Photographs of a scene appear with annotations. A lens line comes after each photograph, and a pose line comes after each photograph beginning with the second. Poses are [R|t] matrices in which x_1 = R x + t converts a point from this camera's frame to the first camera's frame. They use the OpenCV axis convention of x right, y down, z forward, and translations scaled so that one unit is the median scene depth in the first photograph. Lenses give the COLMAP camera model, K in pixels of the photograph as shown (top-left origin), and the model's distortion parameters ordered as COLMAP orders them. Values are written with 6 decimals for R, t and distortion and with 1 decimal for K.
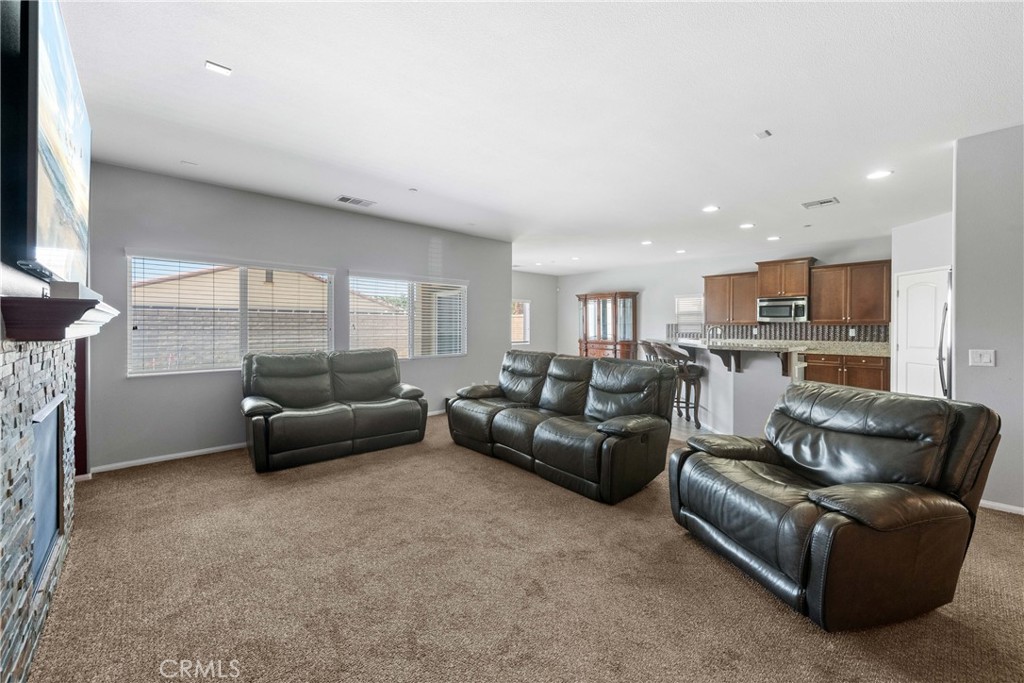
lens RADIAL K [[408.0, 0, 513.6], [0, 408.0, 333.1], [0, 0, 1]] dist [0.000341, 0.000378]
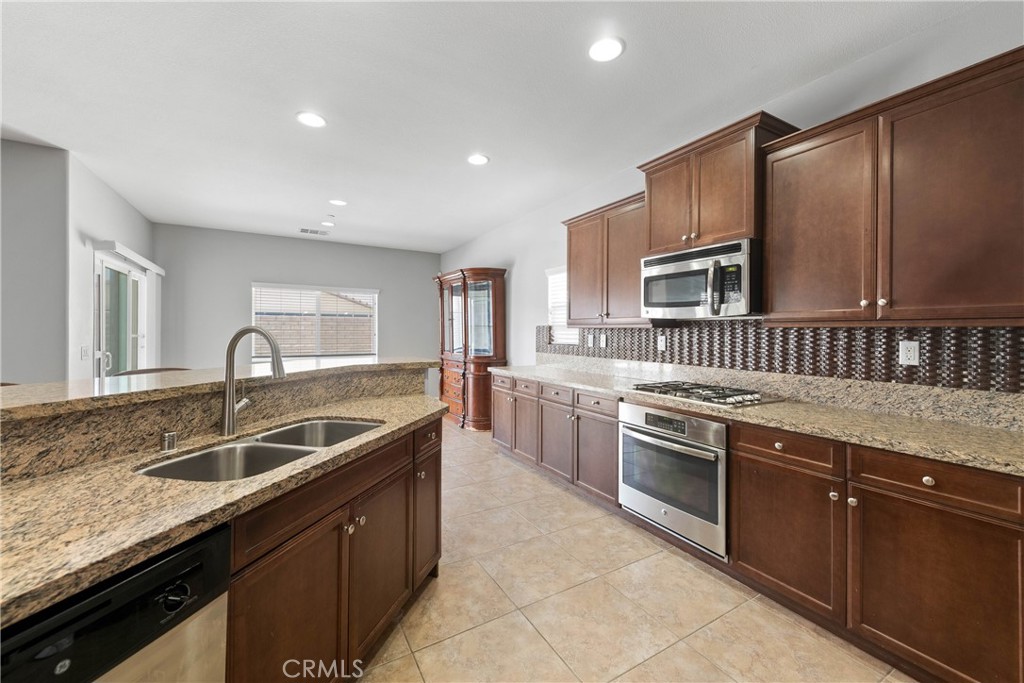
lens RADIAL K [[408.0, 0, 512.8], [0, 408.0, 336.7], [0, 0, 1]] dist [0.000341, 0.000378]
pose [[0.978351, 0.002588, -0.206938, 0.590401], [-0.002622, 0.999997, 0.000111, -0.011765], [0.206938, 0.000434, 0.978354, 0.633028]]
